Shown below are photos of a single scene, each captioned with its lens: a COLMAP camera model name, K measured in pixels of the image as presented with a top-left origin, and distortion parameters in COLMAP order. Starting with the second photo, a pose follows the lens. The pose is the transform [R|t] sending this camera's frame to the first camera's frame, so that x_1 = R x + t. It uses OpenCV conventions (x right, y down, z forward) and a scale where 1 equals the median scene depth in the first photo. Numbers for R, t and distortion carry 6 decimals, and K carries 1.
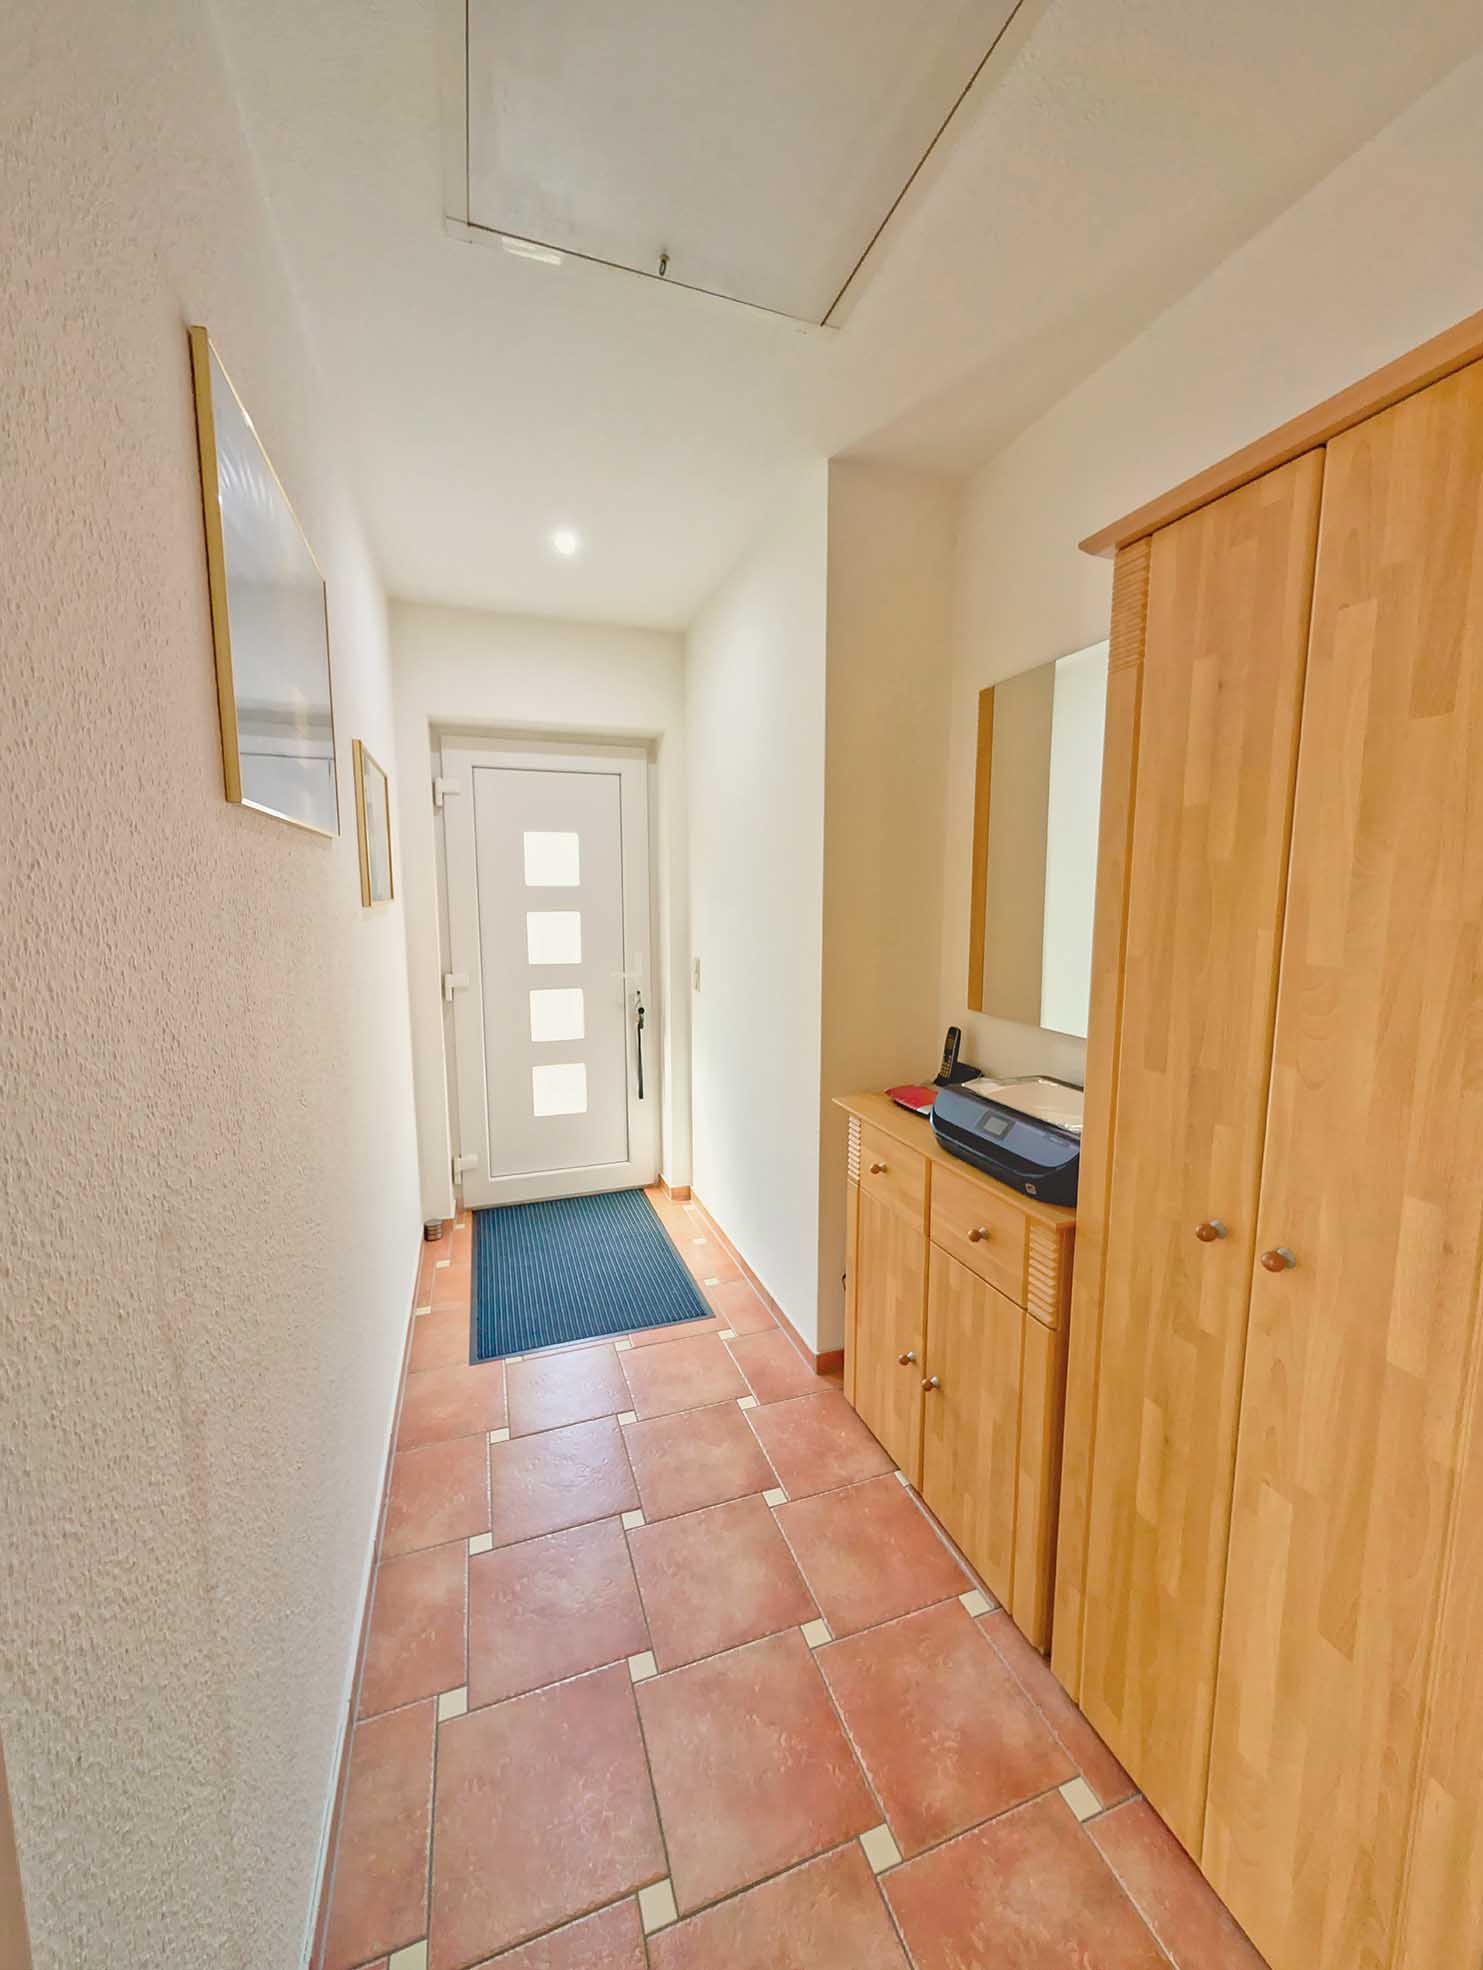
lens RADIAL K [[745.3, 0, 744.8], [0, 745.3, 984.6], [0, 0, 1]] dist [-0.000131, 0.000187]
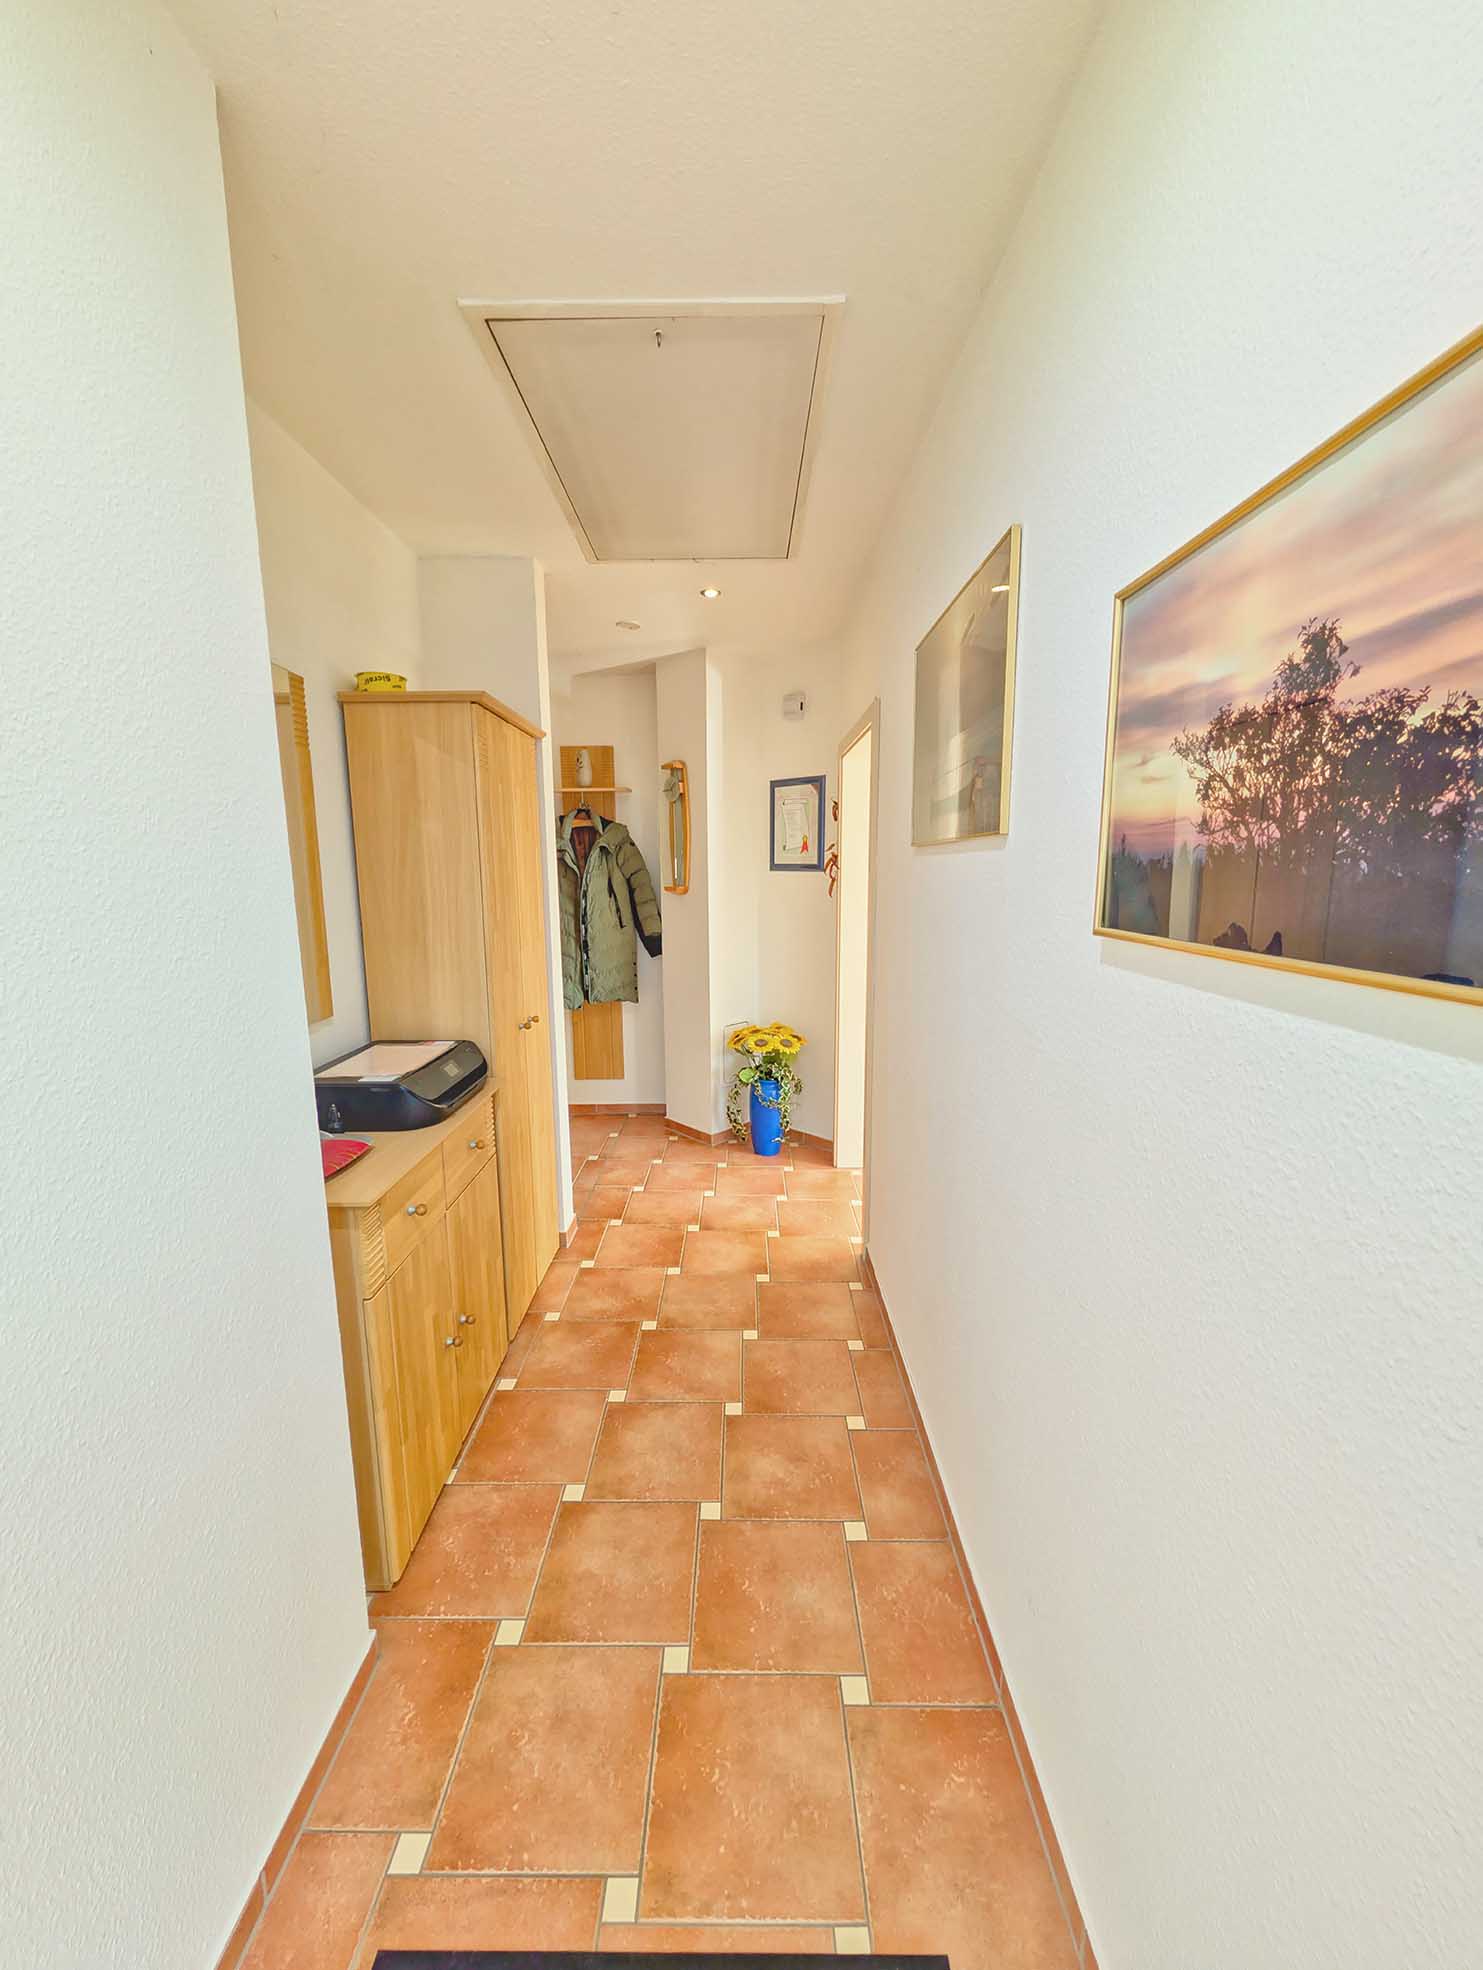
lens RADIAL K [[745.3, 0, 741.2], [0, 745.3, 985.1], [0, 0, 1]] dist [-0.000131, 0.000187]
pose [[-0.940552, -0.048121, 0.336225, -0.560335], [0.043923, 0.964368, 0.260891, -0.264811], [-0.336799, 0.260150, -0.904925, 1.944386]]
